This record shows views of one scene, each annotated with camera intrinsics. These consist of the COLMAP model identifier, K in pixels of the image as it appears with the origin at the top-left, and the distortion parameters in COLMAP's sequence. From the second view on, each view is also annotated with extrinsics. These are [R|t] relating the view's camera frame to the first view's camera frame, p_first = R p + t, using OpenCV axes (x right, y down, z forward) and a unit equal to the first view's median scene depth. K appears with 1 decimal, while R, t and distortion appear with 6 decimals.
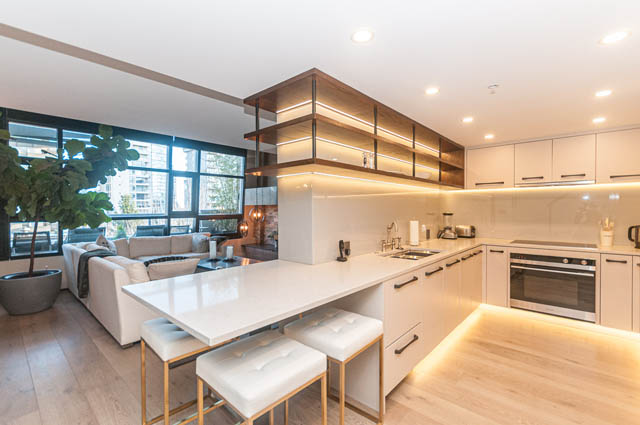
lens RADIAL K [[291.3, 0, 320.0], [0, 291.3, 212.5], [0, 0, 1]] dist [0.003896, -0.000322]
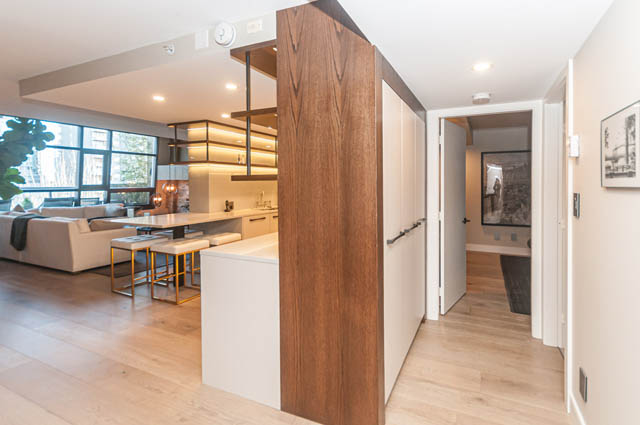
lens RADIAL K [[303.9, 0, 357.0], [0, 303.9, 187.3], [0, 0, 1]] dist [0.002615, 0.000072]
pose [[0.938331, 0.001665, 0.345734, 0.073282], [-0.001936, 0.999998, 0.000440, 0.002897], [-0.345732, -0.001082, 0.938333, -0.450824]]
